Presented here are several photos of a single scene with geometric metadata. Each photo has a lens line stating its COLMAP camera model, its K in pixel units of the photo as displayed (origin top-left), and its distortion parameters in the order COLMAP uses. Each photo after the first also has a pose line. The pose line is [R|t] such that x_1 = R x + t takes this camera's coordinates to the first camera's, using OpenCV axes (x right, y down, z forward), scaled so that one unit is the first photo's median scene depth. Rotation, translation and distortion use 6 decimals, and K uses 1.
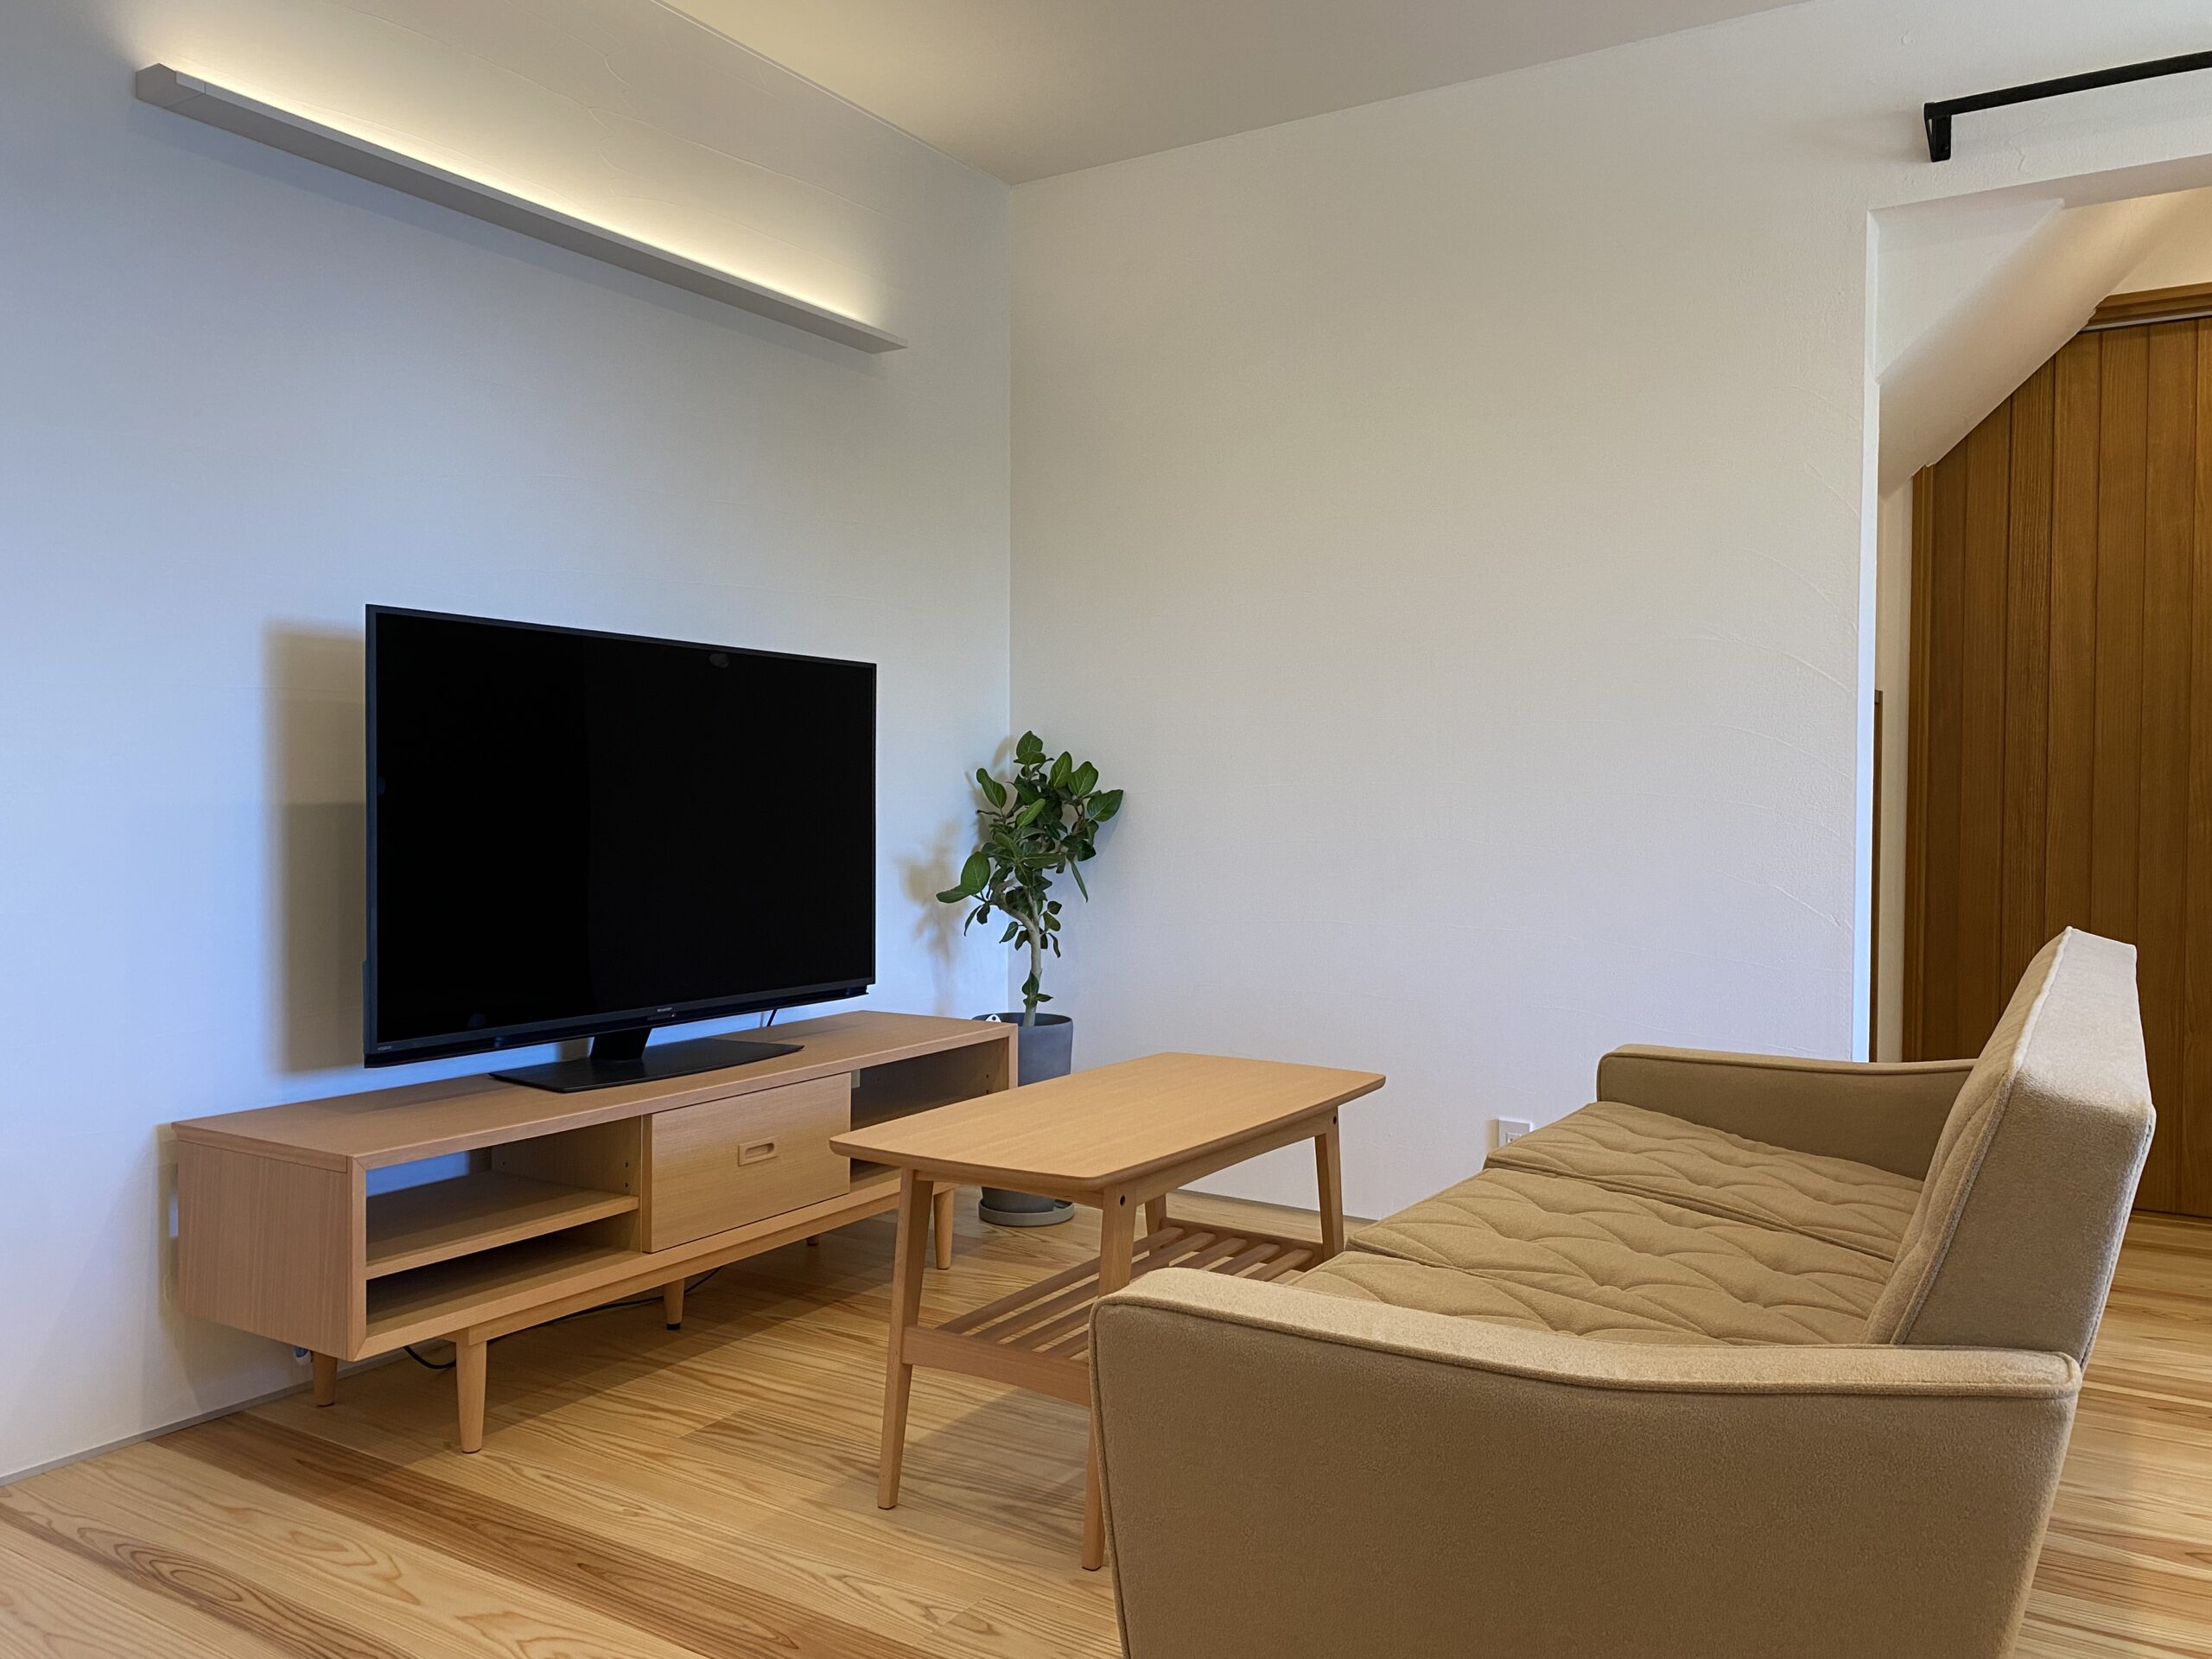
lens RADIAL K [[1672.1, 0, 1106.0], [0, 1672.1, 829.5], [0, 0, 1]] dist [0.019917, -0.005484]
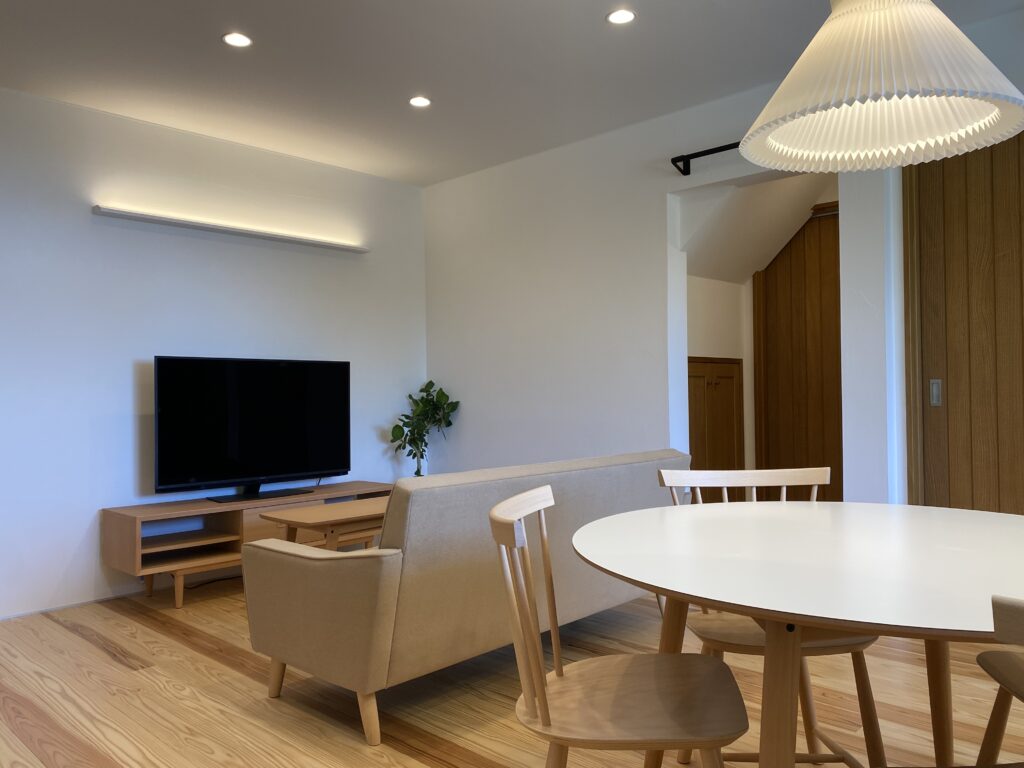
lens RADIAL K [[769.1, 0, 512.0], [0, 769.1, 384.0], [0, 0, 1]] dist [0.005819, 0.004842]
pose [[0.982068, -0.021489, -0.187299, 0.447416], [0.015544, 0.999329, -0.033155, -0.011651], [0.187886, 0.029649, 0.981743, -0.309419]]
